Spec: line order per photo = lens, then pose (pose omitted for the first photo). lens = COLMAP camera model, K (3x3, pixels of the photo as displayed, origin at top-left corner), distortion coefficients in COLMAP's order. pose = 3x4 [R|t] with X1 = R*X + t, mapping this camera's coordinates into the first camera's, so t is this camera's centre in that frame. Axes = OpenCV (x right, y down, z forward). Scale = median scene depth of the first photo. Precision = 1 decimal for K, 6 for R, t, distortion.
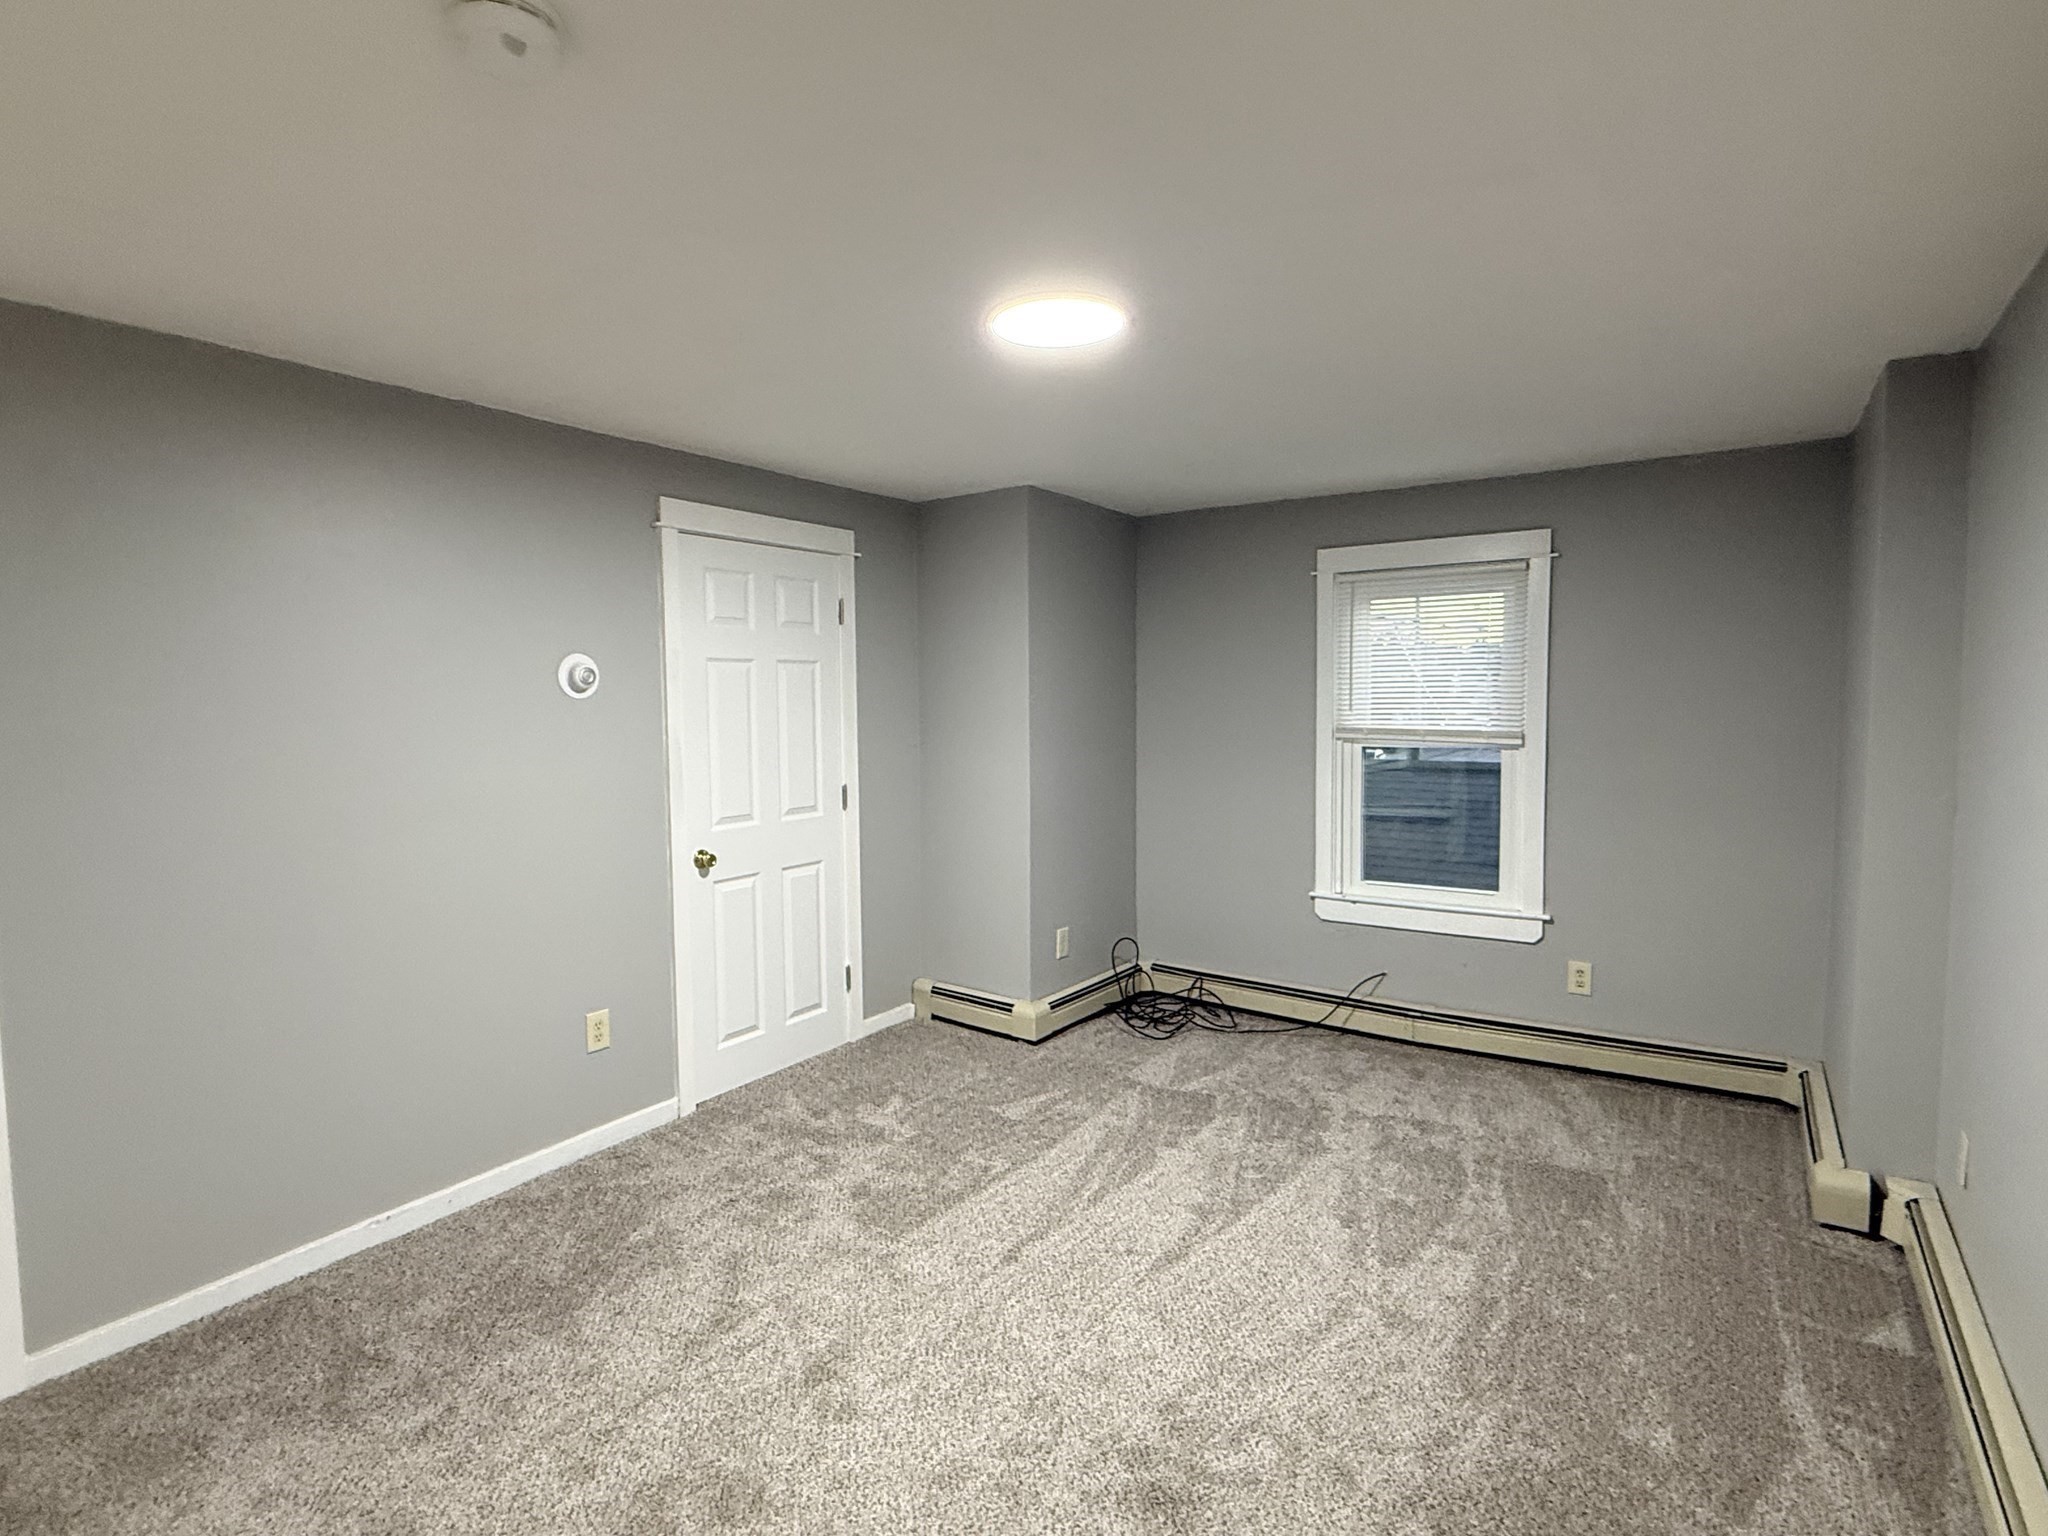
lens RADIAL K [[1030.4, 0, 1025.8], [0, 1030.4, 763.6], [0, 0, 1]] dist [-0.001744, 0.001634]
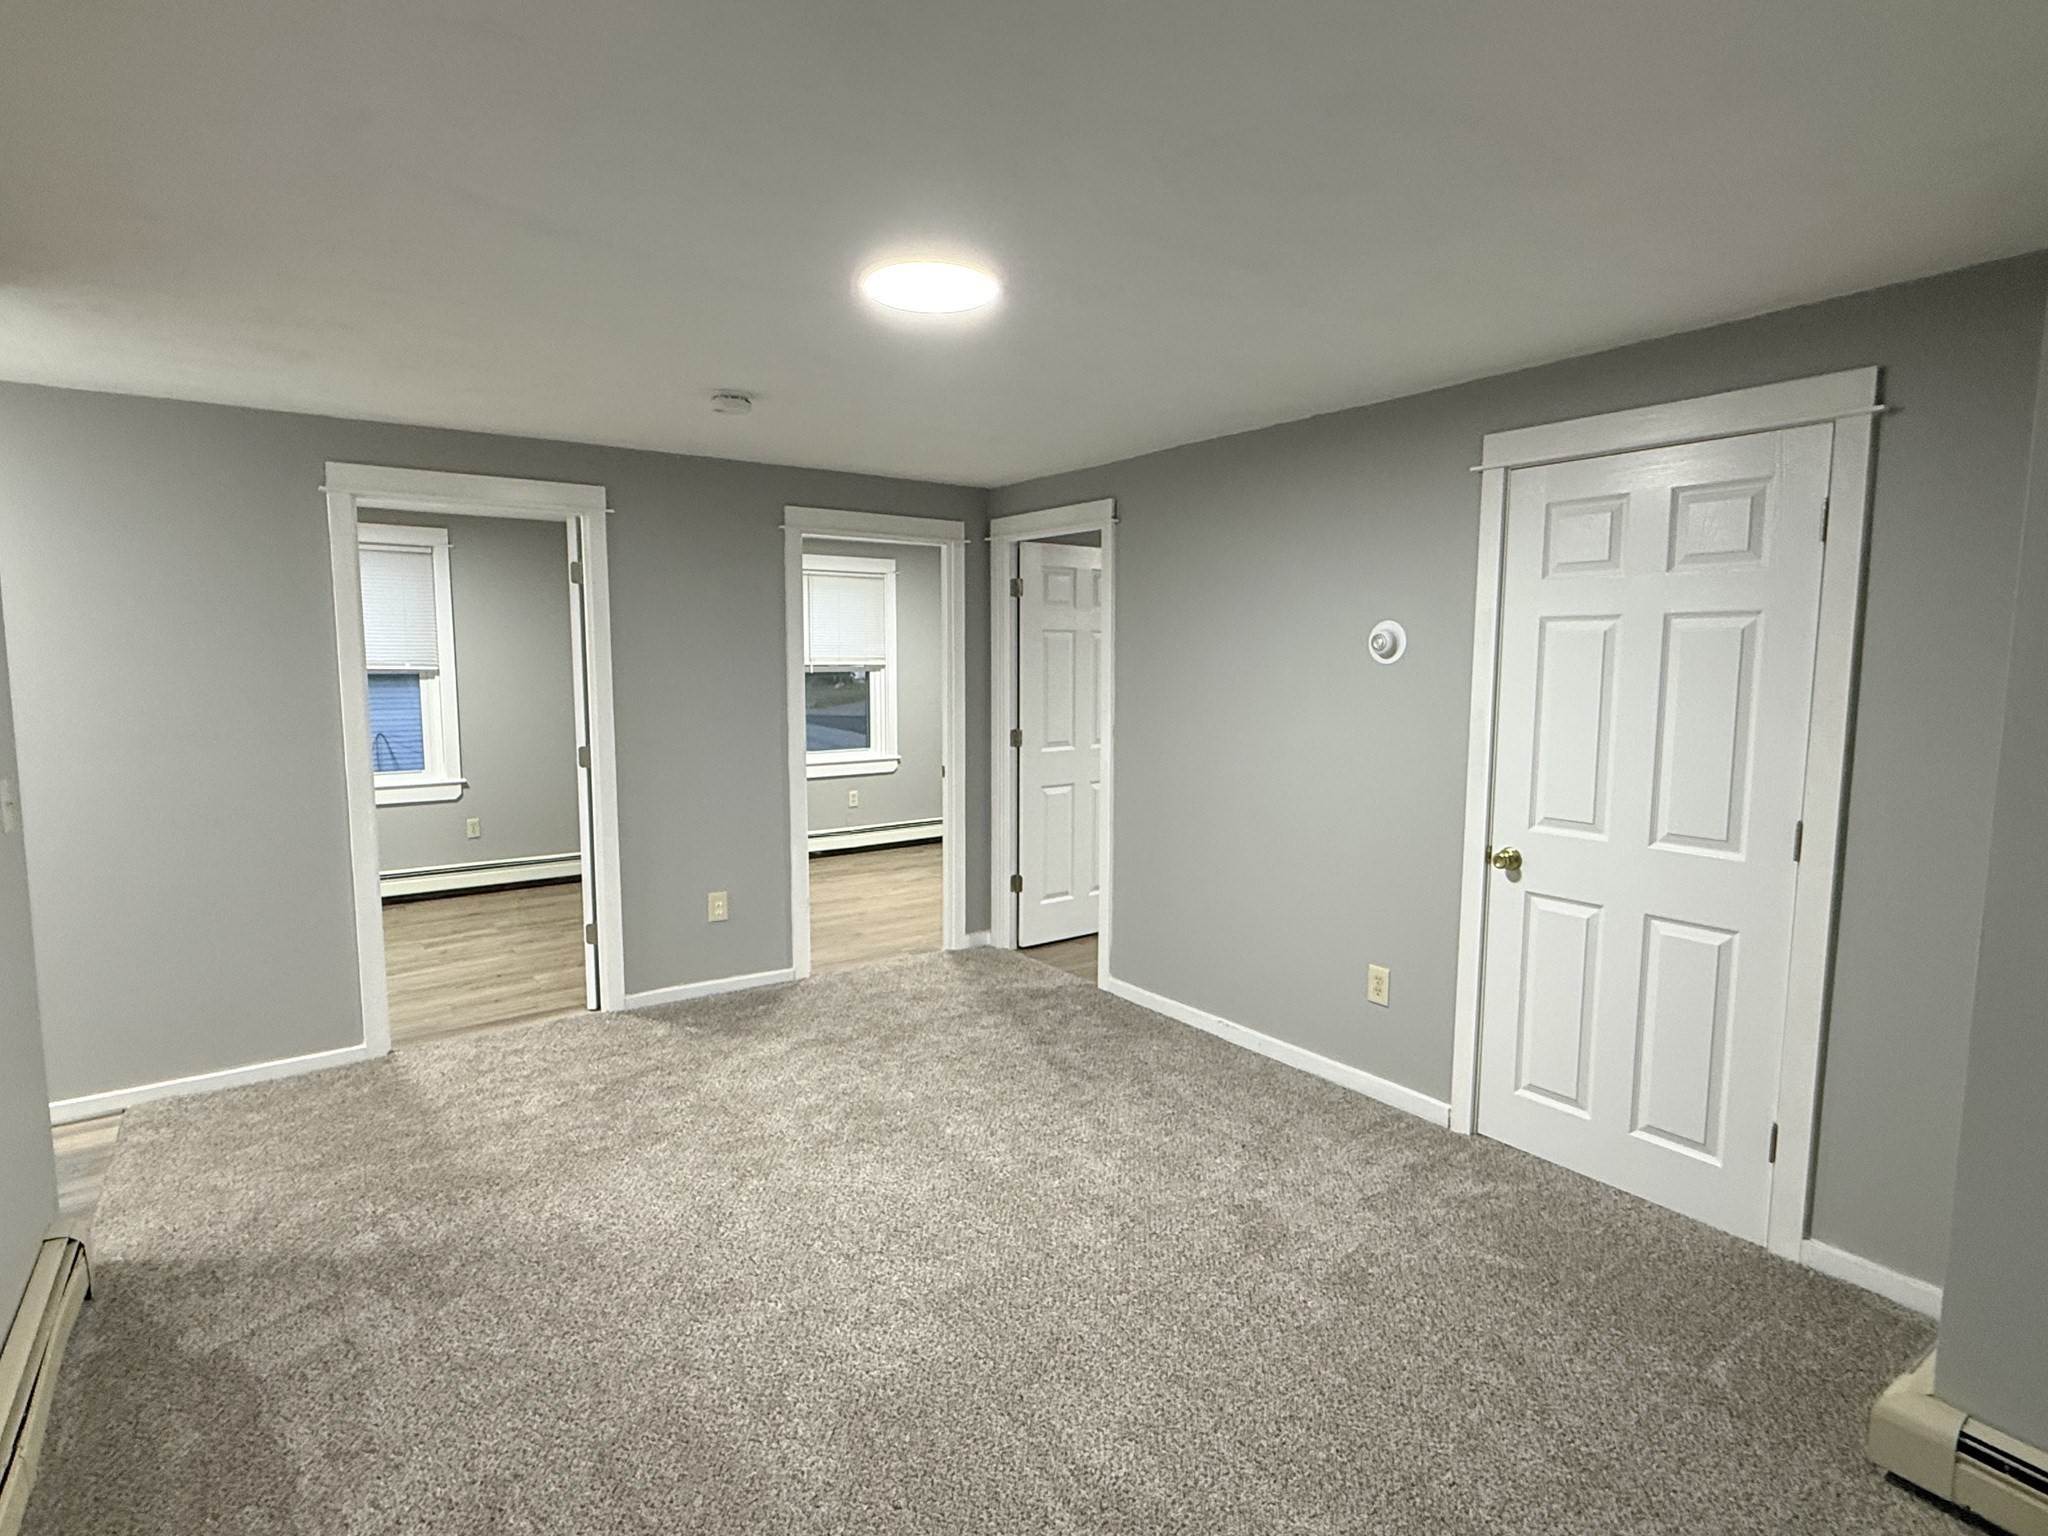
lens RADIAL K [[1030.4, 0, 1025.8], [0, 1030.4, 763.6], [0, 0, 1]] dist [-0.001744, 0.001634]
pose [[-0.337047, 0.104884, -0.935628, 0.651629], [-0.069114, 0.988338, 0.135690, -0.077003], [0.938948, 0.110398, -0.325867, 0.980319]]
